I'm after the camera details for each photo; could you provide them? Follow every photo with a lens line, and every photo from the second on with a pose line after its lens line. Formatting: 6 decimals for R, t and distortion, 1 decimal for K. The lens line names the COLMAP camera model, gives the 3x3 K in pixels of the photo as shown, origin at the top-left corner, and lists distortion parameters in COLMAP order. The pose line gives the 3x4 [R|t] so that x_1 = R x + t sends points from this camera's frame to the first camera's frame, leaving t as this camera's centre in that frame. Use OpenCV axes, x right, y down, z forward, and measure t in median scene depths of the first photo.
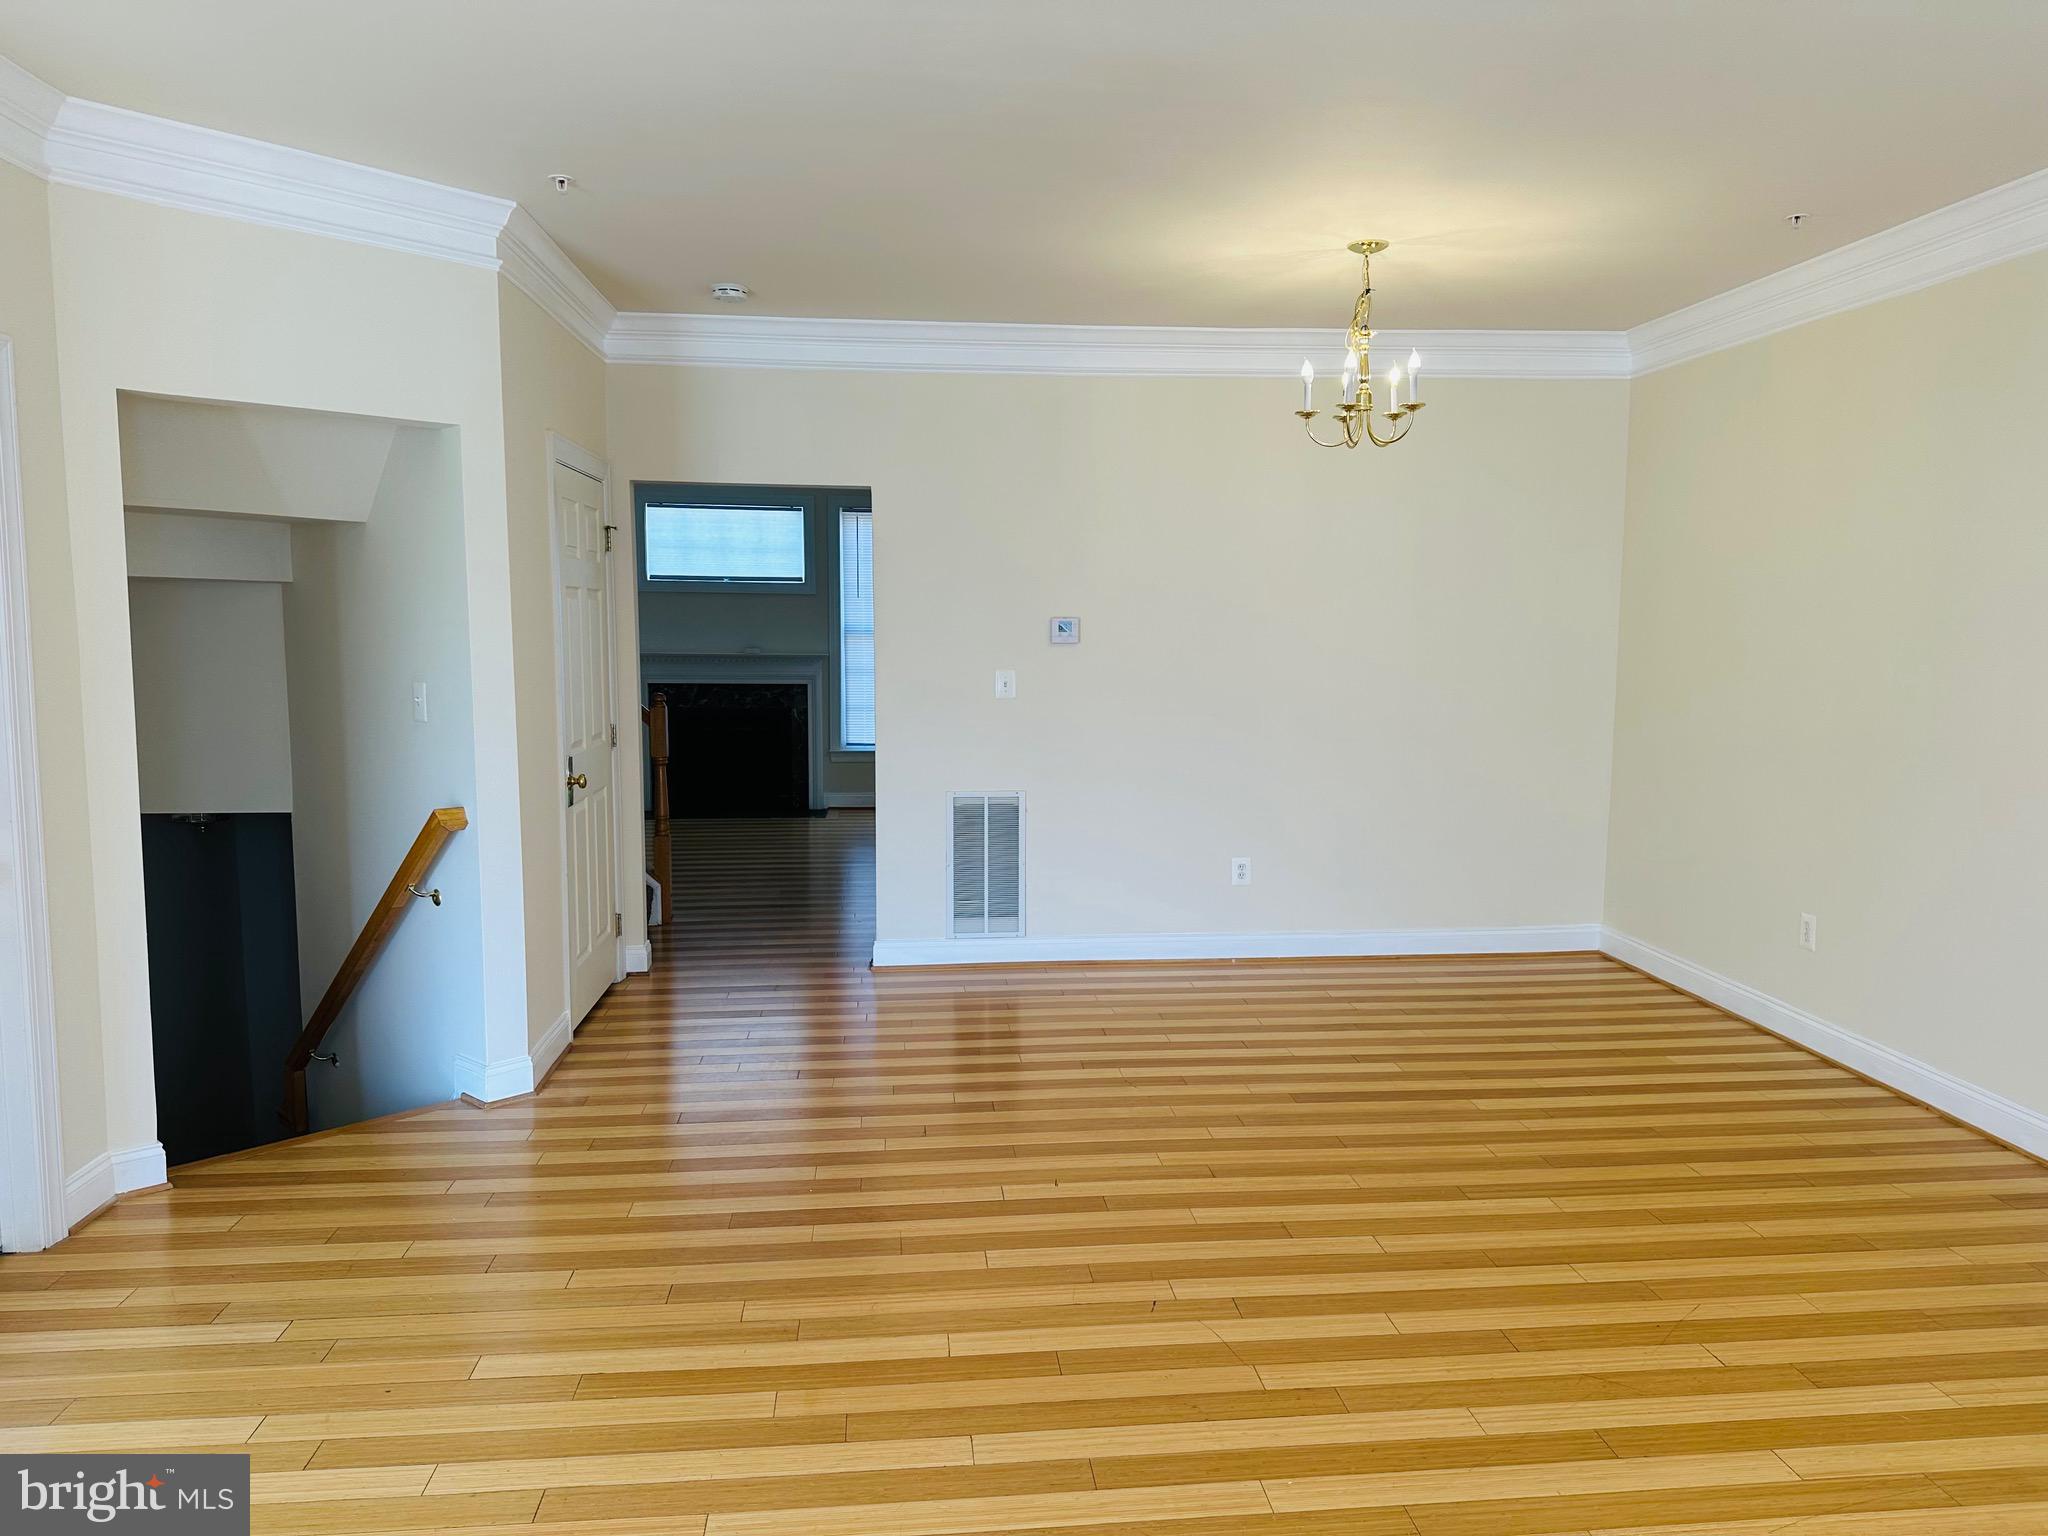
lens RADIAL K [[1439.7, 0, 1028.7], [0, 1439.7, 773.8], [0, 0, 1]] dist [0.049593, -0.066323]
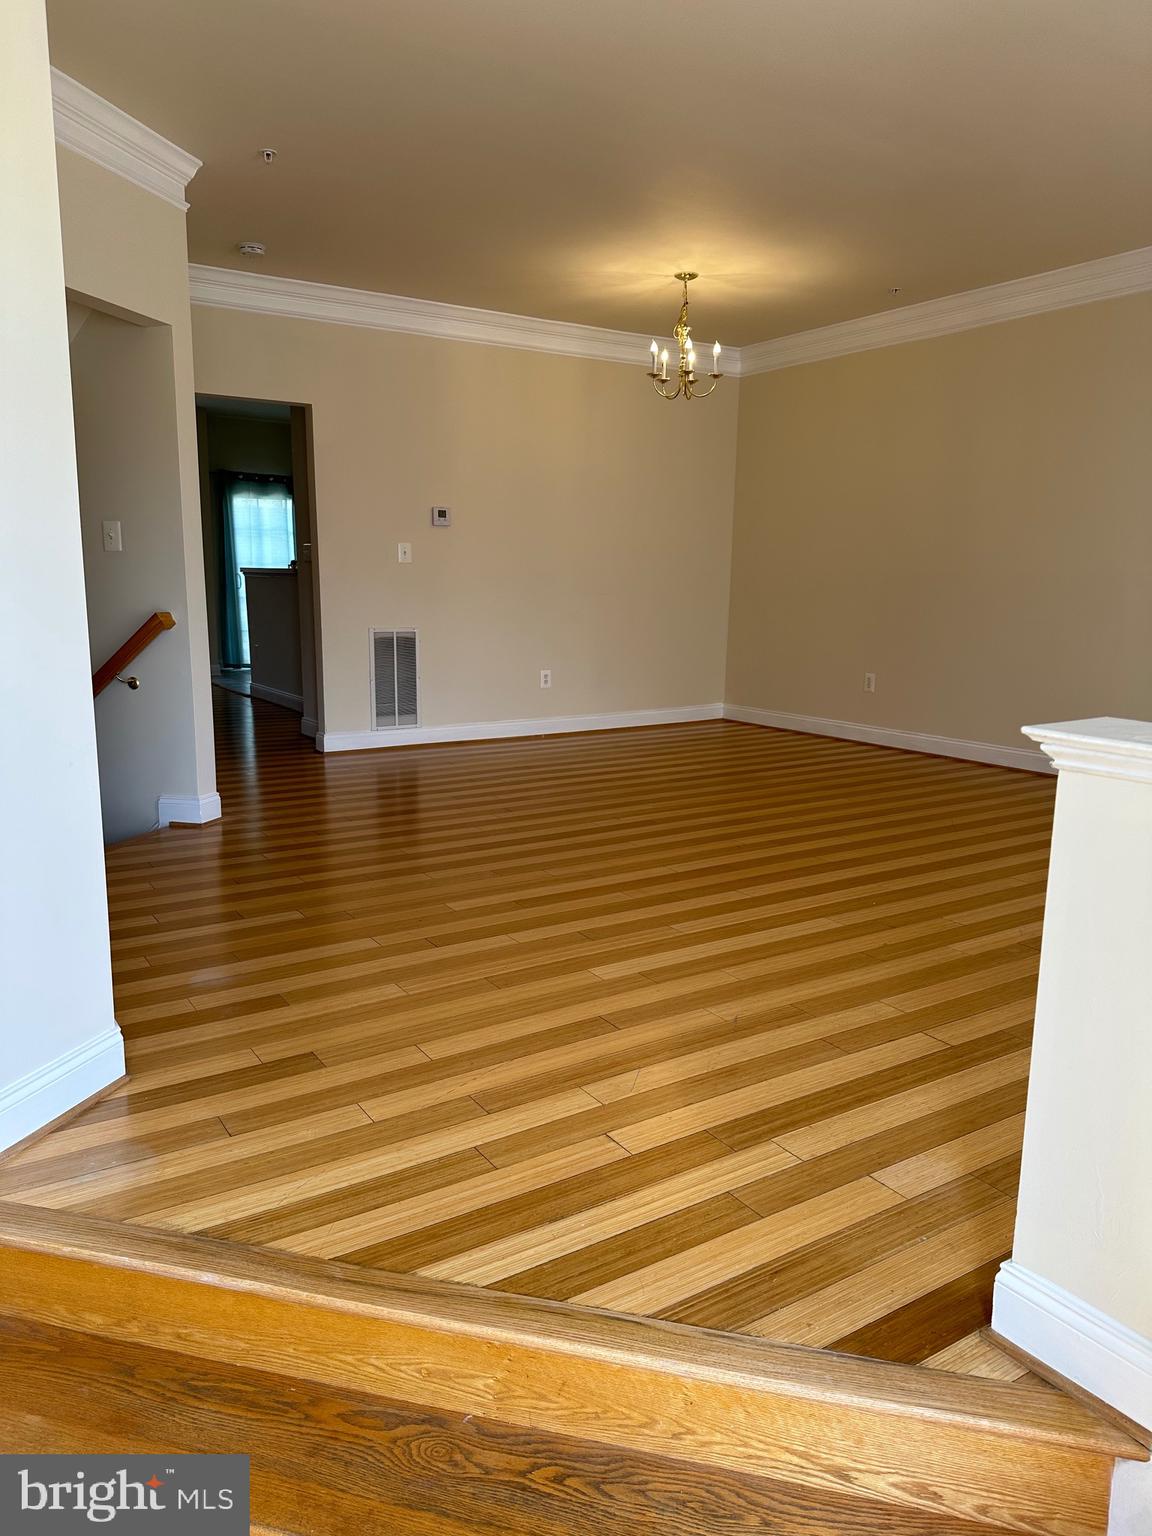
lens RADIAL K [[1079.8, 0, 610.0], [0, 1079.8, 756.8], [0, 0, 1]] dist [0.049593, -0.066323]
pose [[0.882601, -0.075184, 0.464071, -0.477296], [0.045671, 0.996173, 0.074528, 0.095229], [-0.467898, -0.044584, 0.882657, -0.100008]]
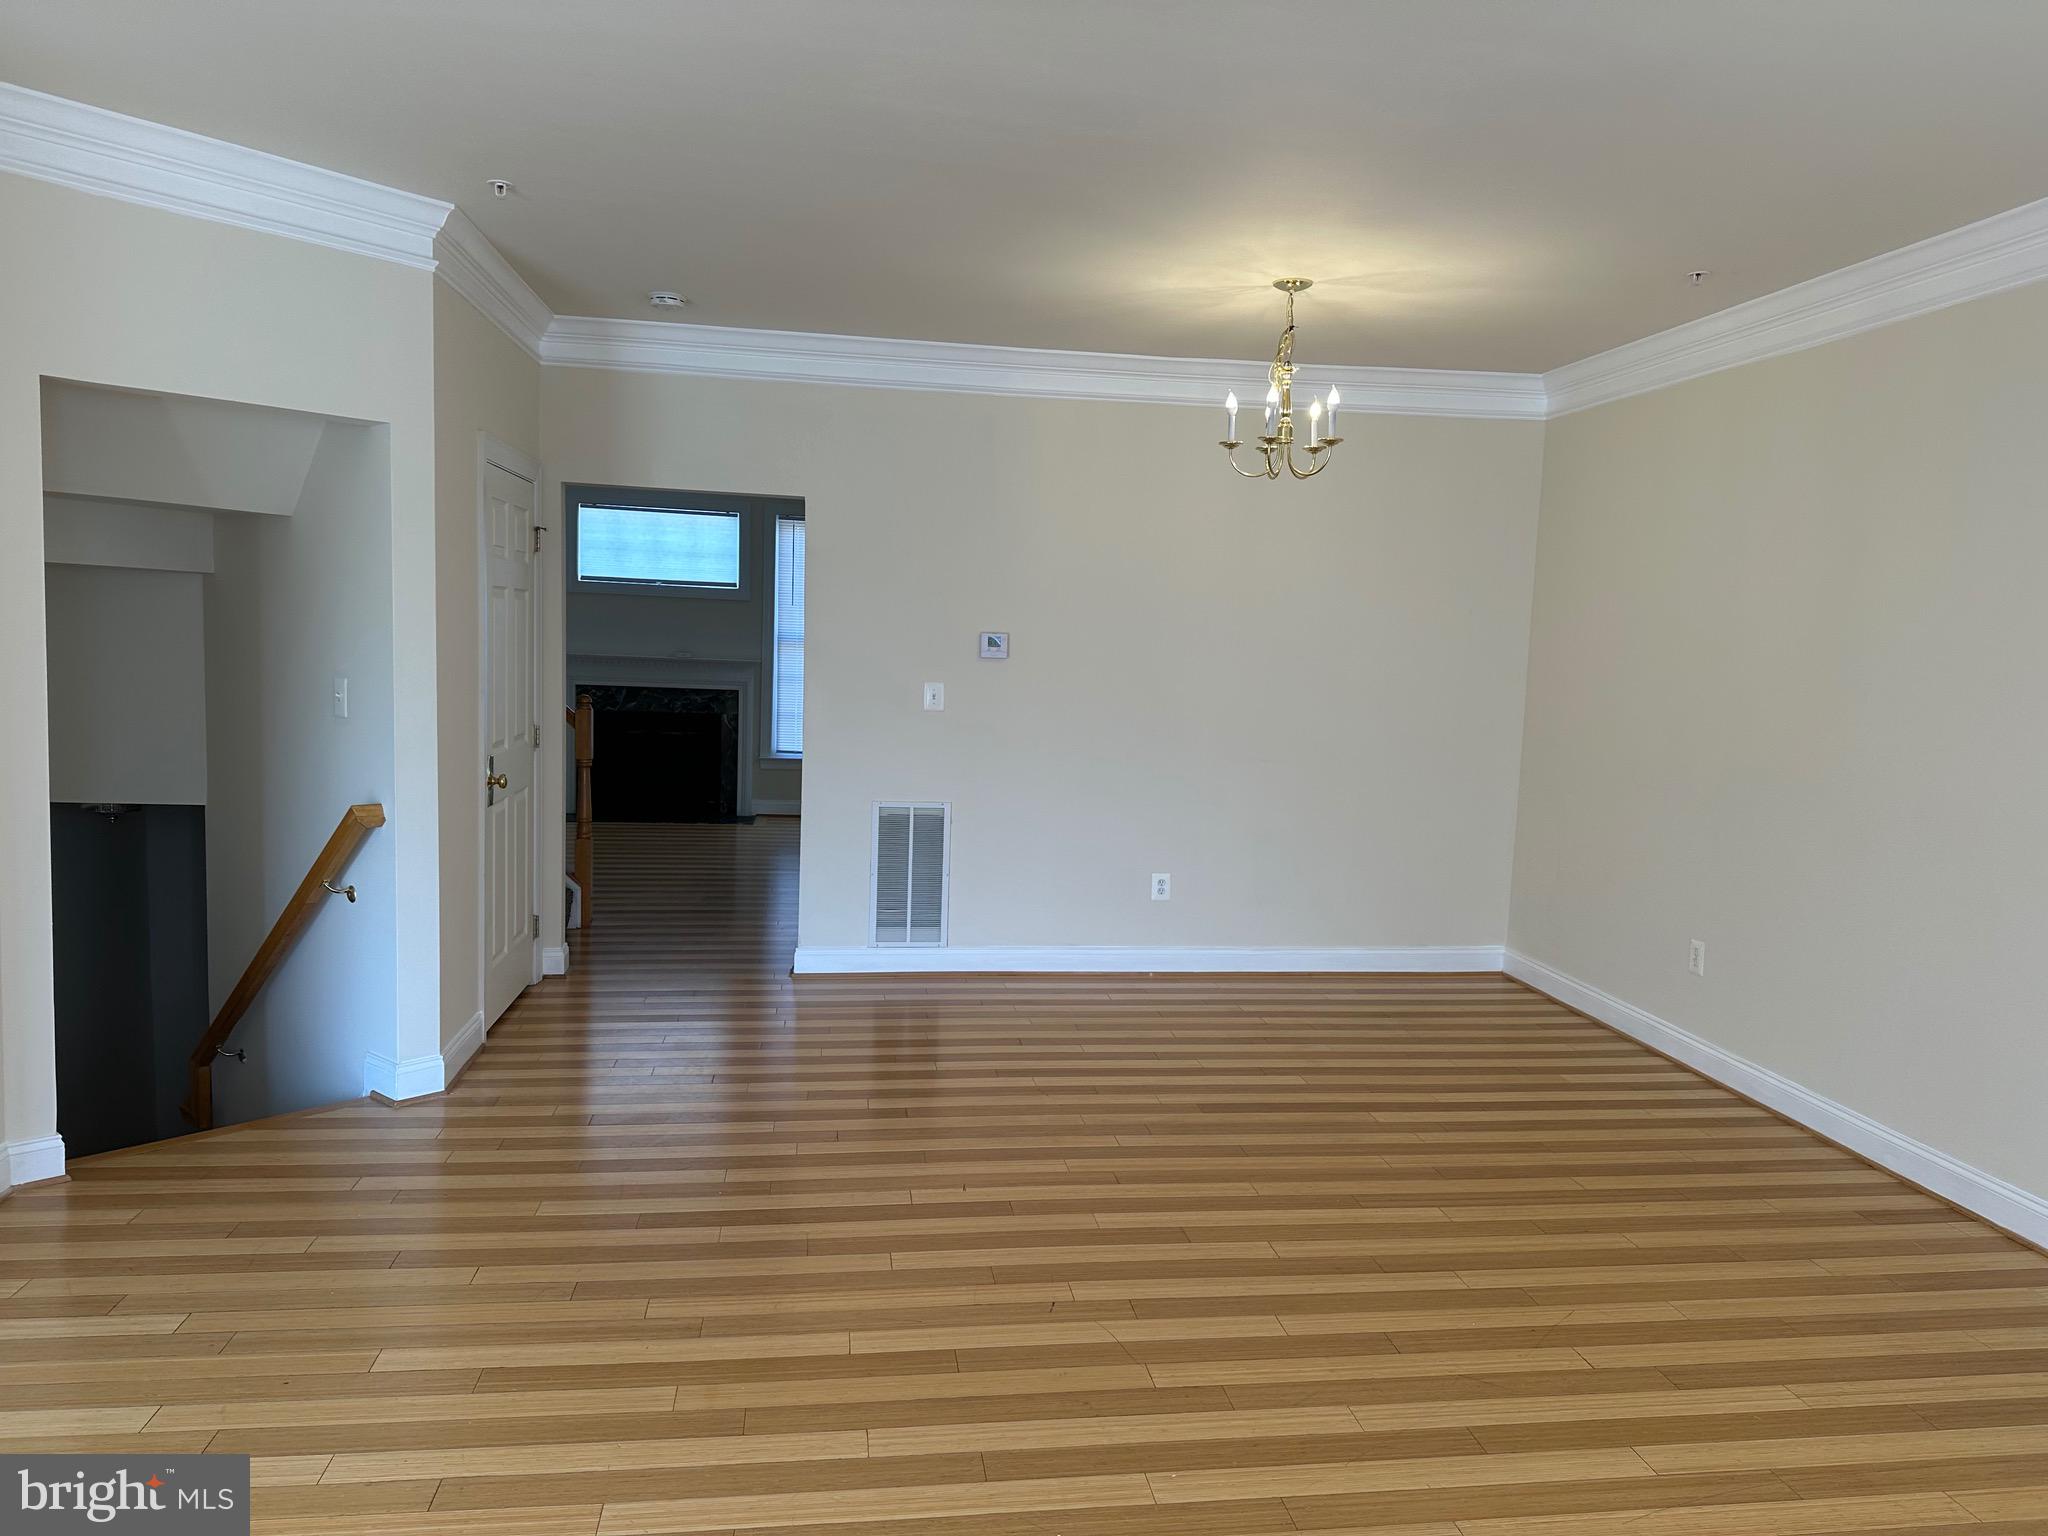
lens RADIAL K [[1439.7, 0, 1034.5], [0, 1439.7, 771.6], [0, 0, 1]] dist [0.049593, -0.066323]
pose [[0.998425, 0.026956, 0.049203, 0.008602], [-0.026426, 0.999586, -0.011391, 0.000127], [-0.049490, 0.010073, 0.998724, -0.018940]]
